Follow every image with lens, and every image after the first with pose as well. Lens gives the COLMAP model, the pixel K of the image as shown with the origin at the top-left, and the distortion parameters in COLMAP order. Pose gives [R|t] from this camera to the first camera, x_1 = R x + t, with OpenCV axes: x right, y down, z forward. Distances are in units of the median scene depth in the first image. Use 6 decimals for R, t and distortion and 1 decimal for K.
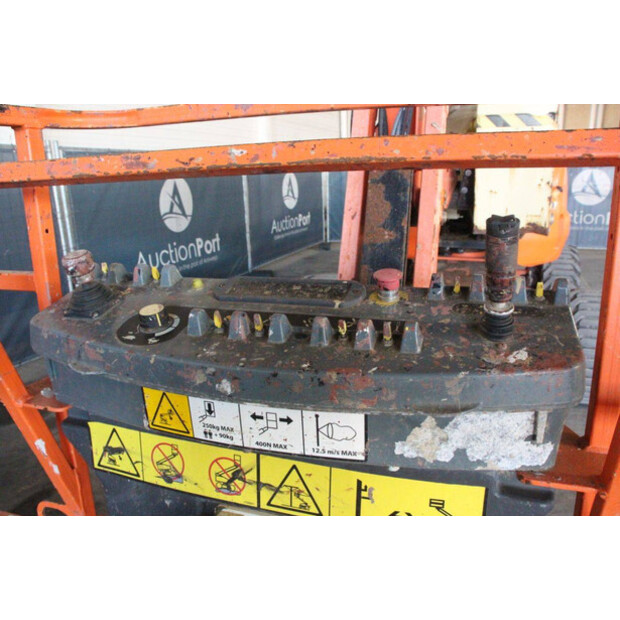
lens RADIAL K [[511.8, 0, 309.9], [0, 511.8, 307.7], [0, 0, 1]] dist [-0.147984, 0.089863]
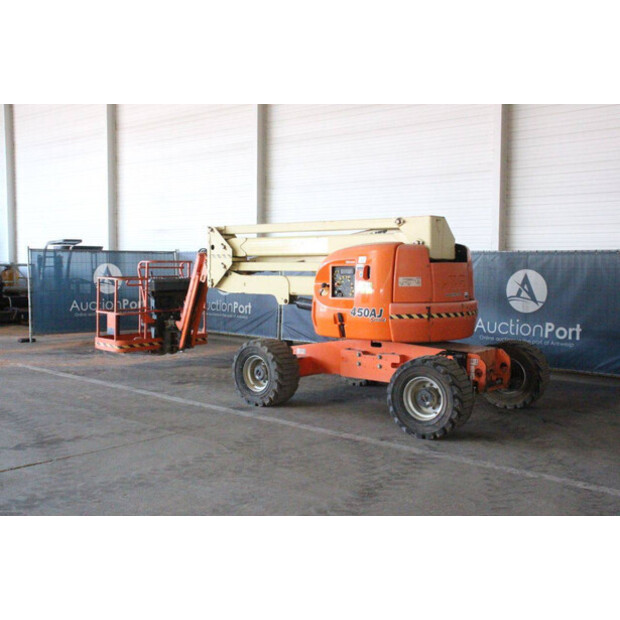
lens RADIAL K [[727.2, 0, 317.7], [0, 727.2, 306.4], [0, 0, 1]] dist [-0.034776, 0.000000]
pose [[-0.343485, 0.081724, -0.935596, 1.703445], [-0.239561, 0.955628, 0.171424, -0.367356], [0.908091, 0.283014, -0.308666, 1.120691]]
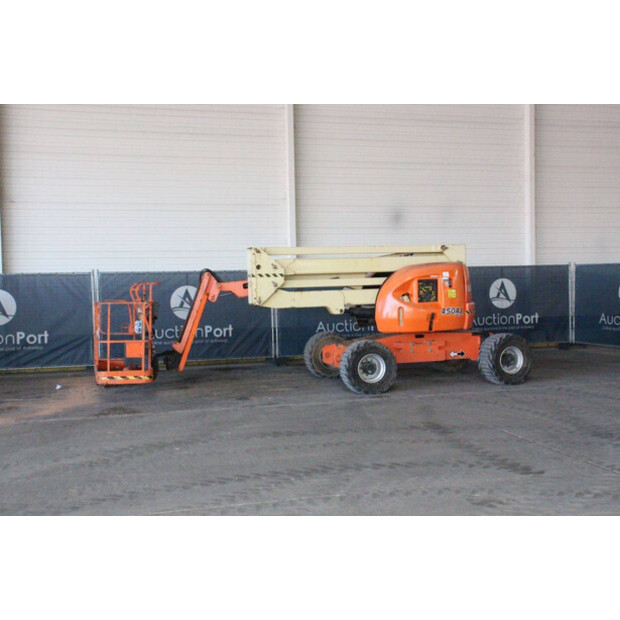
lens RADIAL K [[761.7, 0, 314.8], [0, 761.7, 305.4], [0, 0, 1]] dist [0.003611, 0.000000]
pose [[0.606232, 0.042294, -0.794162, 1.801576], [-0.199844, 0.974645, -0.100646, 0.117158], [0.769770, 0.219724, 0.599313, -0.716359]]
